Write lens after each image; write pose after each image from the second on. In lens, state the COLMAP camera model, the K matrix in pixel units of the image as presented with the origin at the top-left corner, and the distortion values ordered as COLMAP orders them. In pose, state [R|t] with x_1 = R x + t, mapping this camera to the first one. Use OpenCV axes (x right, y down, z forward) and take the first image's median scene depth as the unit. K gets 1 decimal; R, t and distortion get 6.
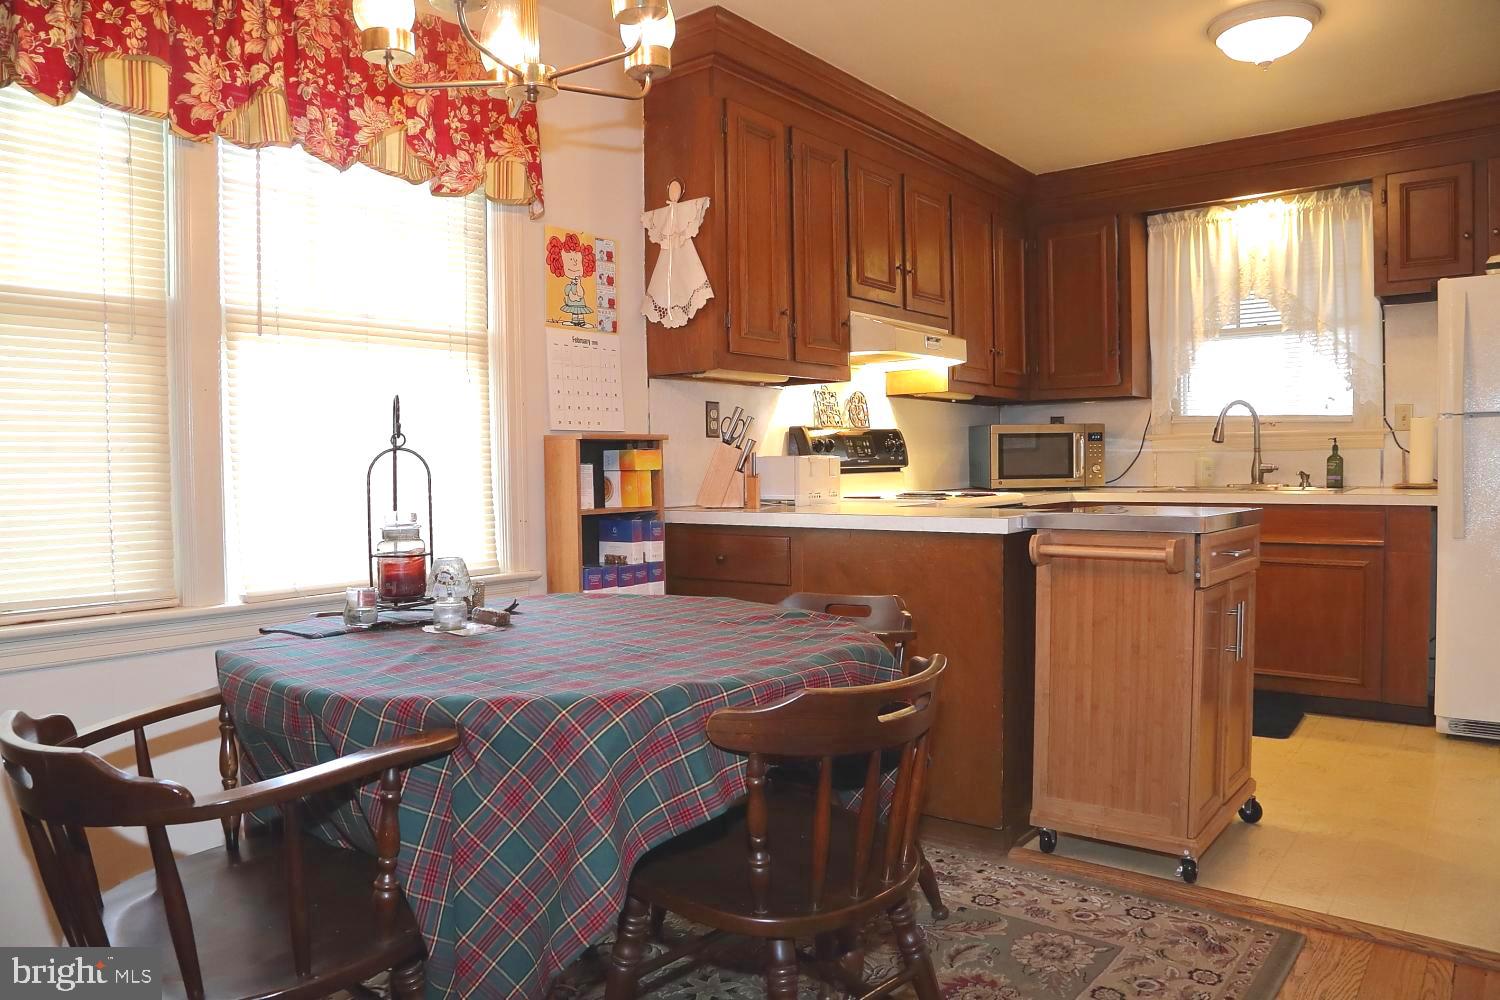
lens RADIAL K [[1034.5, 0, 744.0], [0, 1034.5, 498.0], [0, 0, 1]] dist [-0.131763, 0.079933]
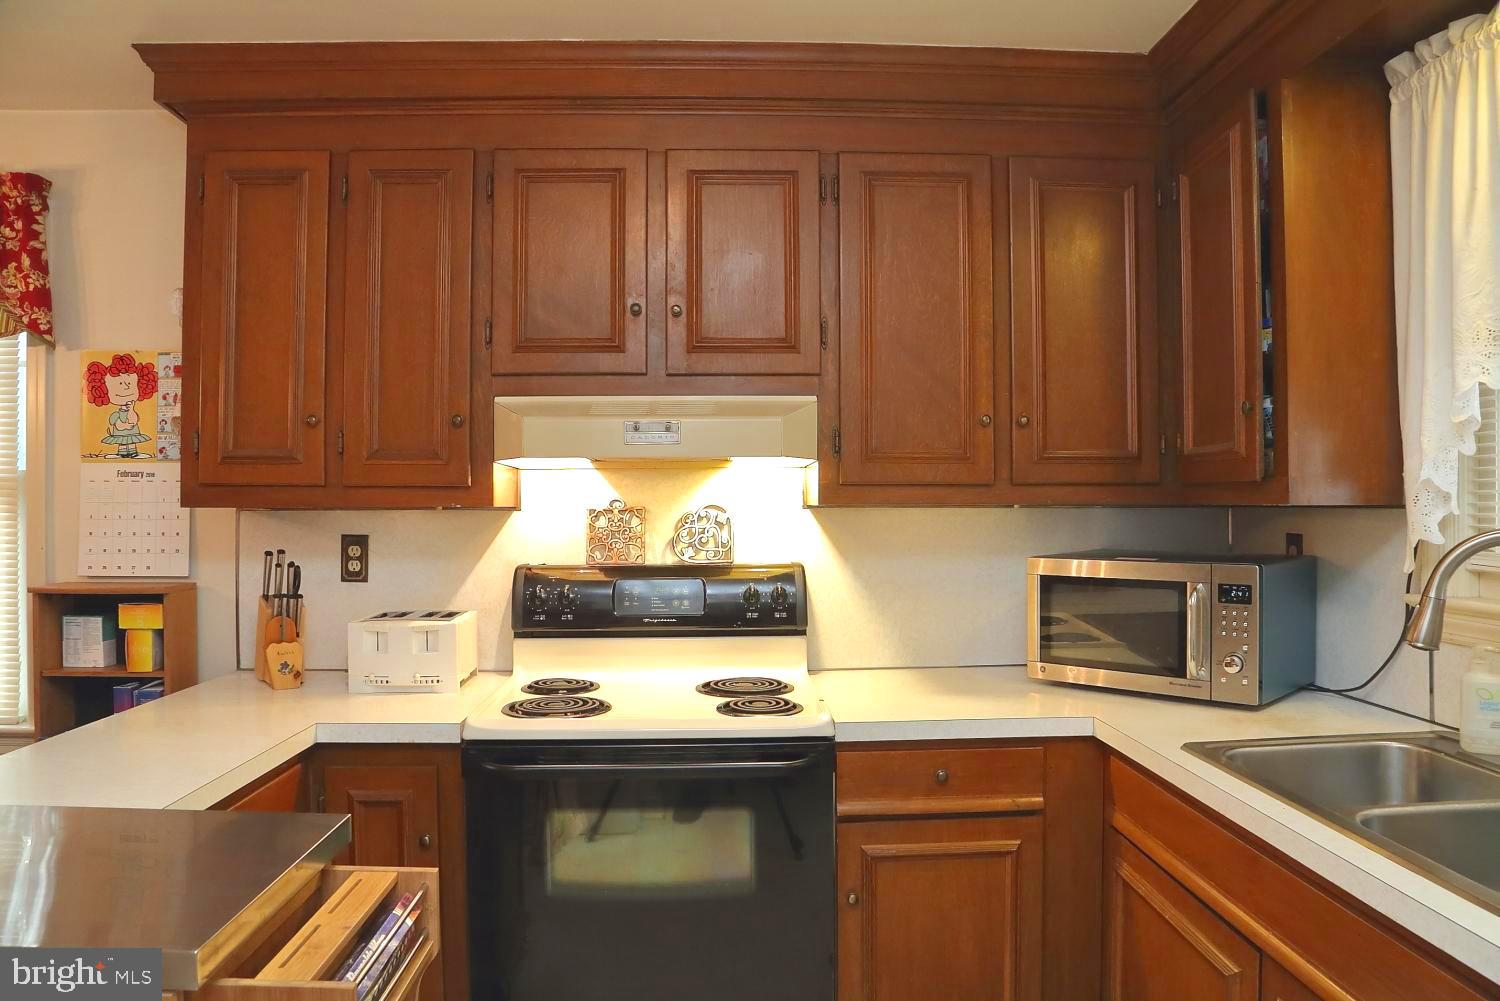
lens RADIAL K [[1034.5, 0, 744.0], [0, 1034.5, 498.5], [0, 0, 1]] dist [-0.131763, 0.079933]
pose [[0.651216, 0.011279, -0.758809, 0.605155], [-0.032325, 0.999394, -0.012887, -0.100196], [0.758204, 0.032920, 0.651186, 0.612290]]
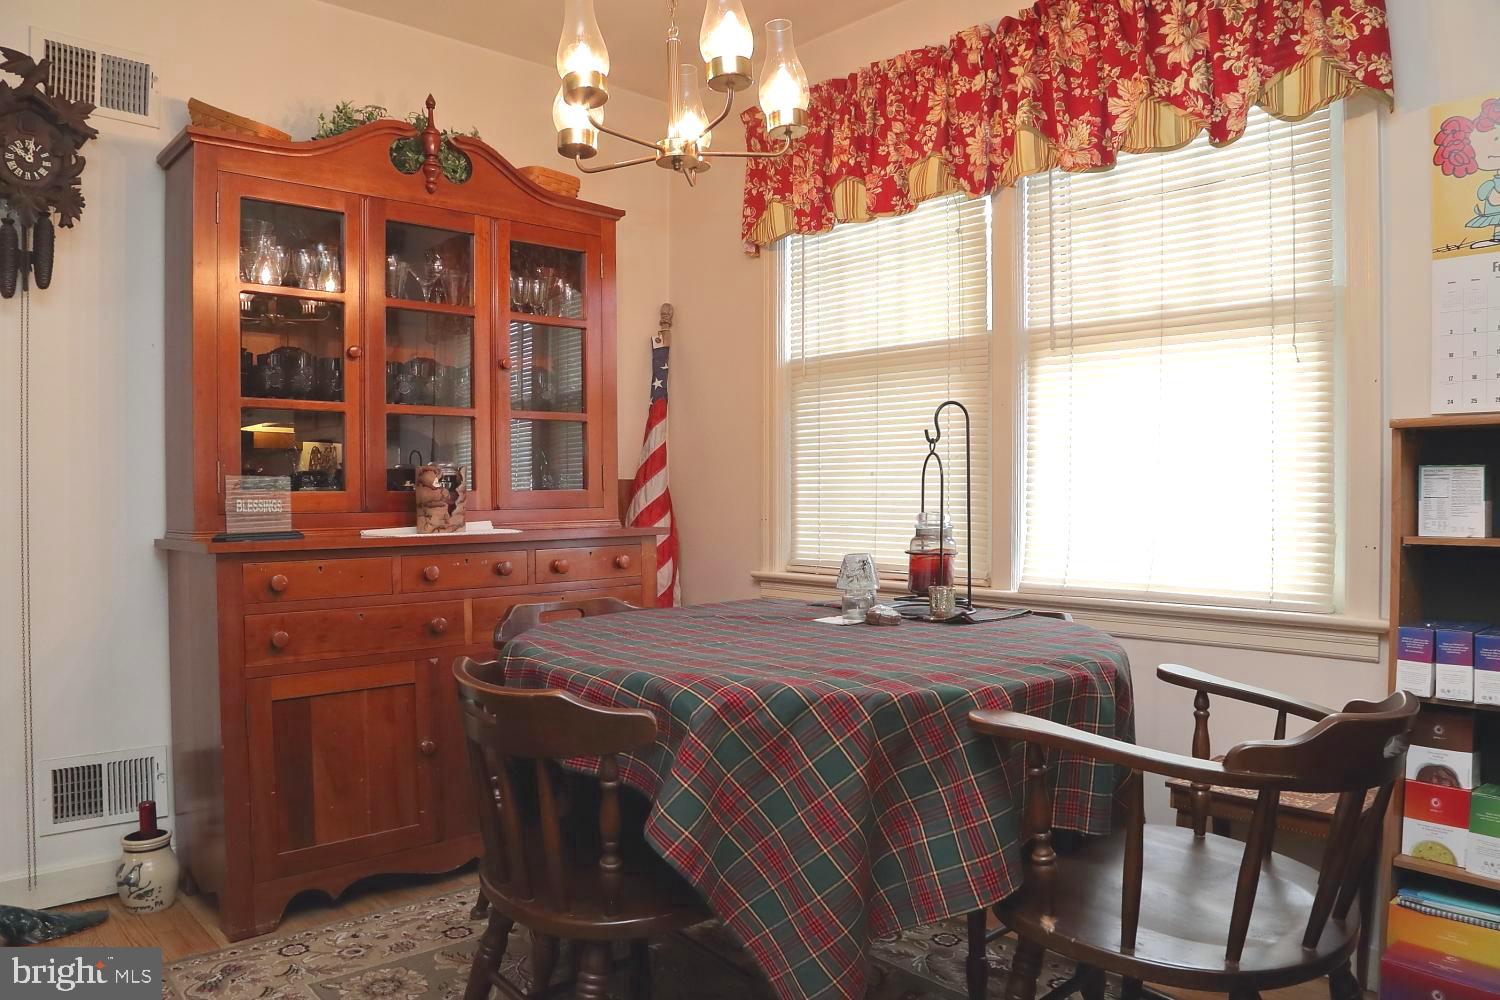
lens RADIAL K [[1086.2, 0, 750.0], [0, 1086.2, 500.0], [0, 0, 1]] dist [-0.144239, 0.097148]
pose [[-0.173892, 0.024815, -0.984452, 0.385697], [-0.024191, 0.999273, 0.029462, -0.014069], [0.984468, 0.028938, -0.173165, 0.478486]]
